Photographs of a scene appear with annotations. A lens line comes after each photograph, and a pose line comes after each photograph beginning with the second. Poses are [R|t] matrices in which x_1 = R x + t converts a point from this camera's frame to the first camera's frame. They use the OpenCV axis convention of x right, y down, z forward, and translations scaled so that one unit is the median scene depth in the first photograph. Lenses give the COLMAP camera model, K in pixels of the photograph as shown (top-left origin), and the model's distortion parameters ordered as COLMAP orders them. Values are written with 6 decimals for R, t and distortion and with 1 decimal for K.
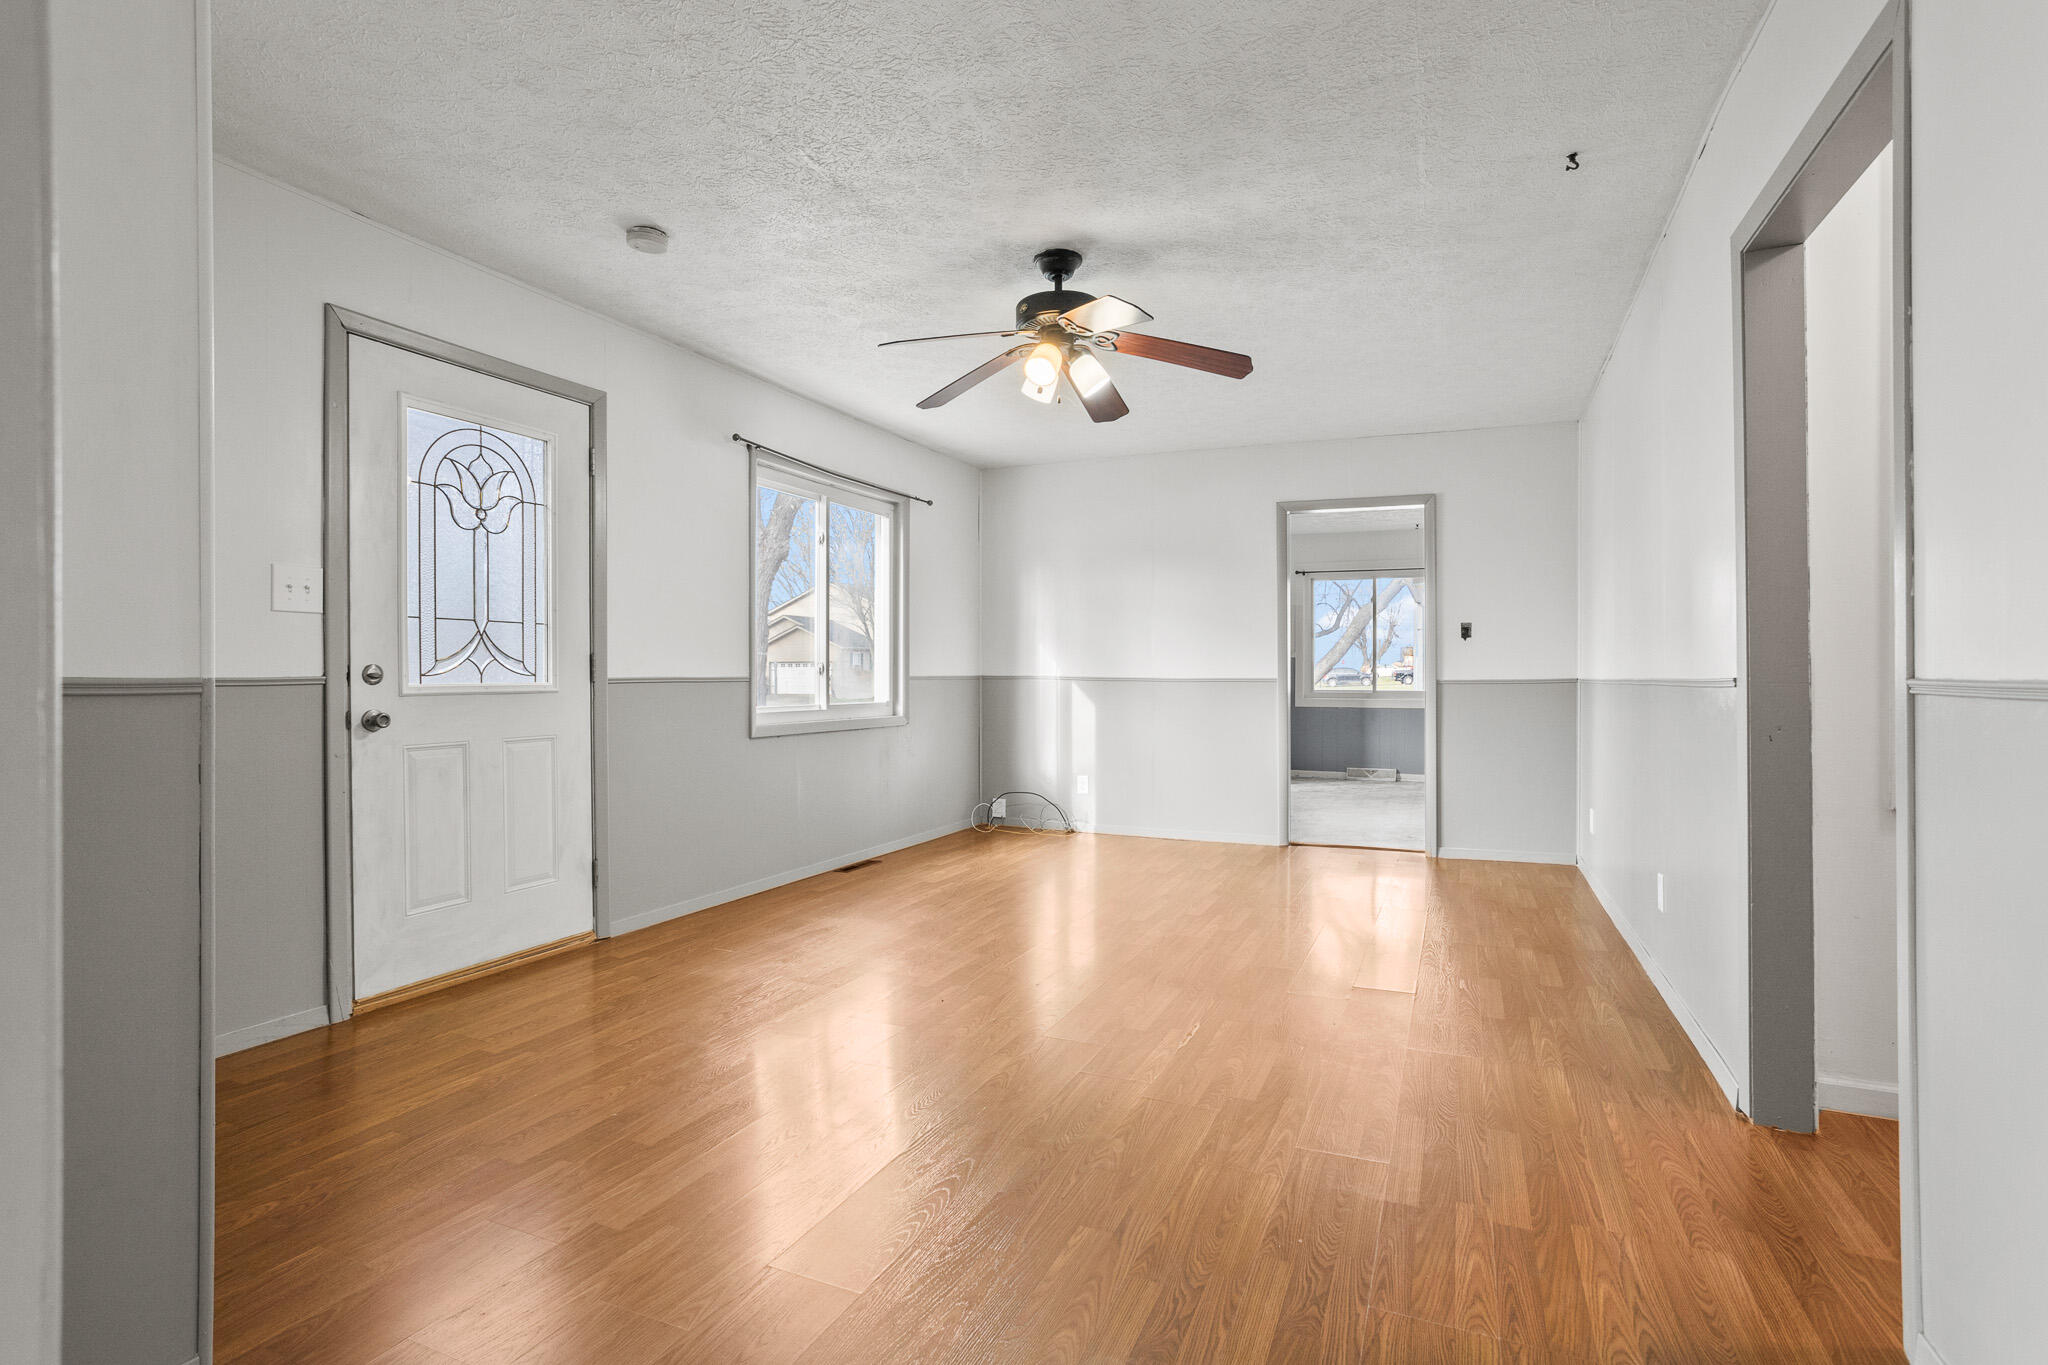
lens RADIAL K [[981.6, 0, 1037.3], [0, 981.6, 676.1], [0, 0, 1]] dist [-0.062282, 0.039796]
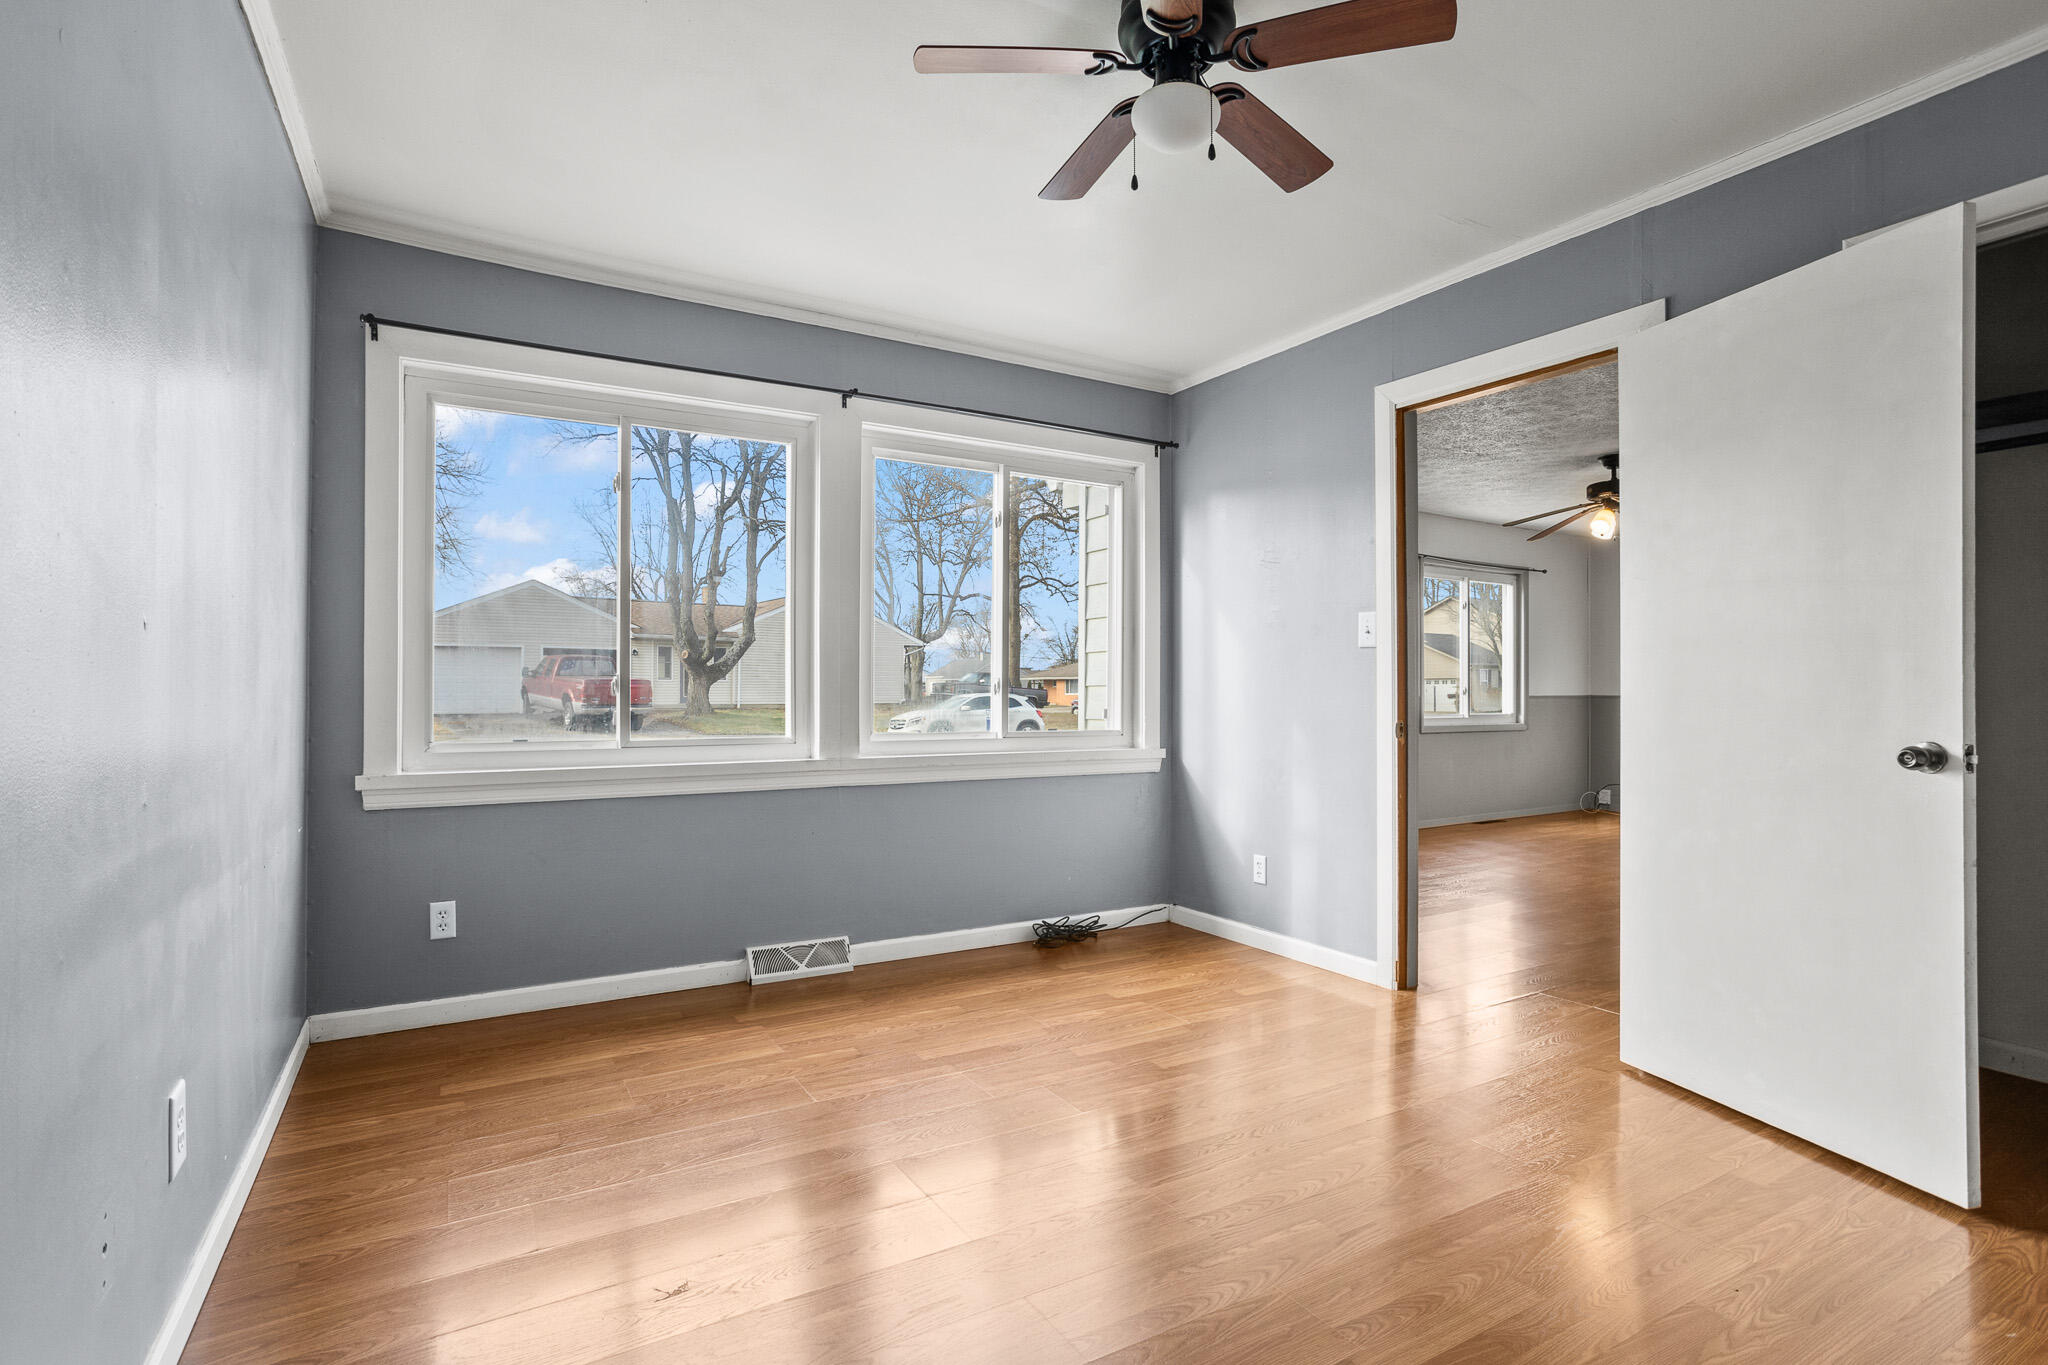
lens RADIAL K [[981.6, 0, 1037.3], [0, 981.6, 676.1], [0, 0, 1]] dist [-0.062282, 0.039796]
pose [[0.818176, -0.000939, -0.574967, 0.089991], [-0.005614, 0.999938, -0.009622, -0.009880], [0.574941, 0.011101, 0.818120, -0.535041]]
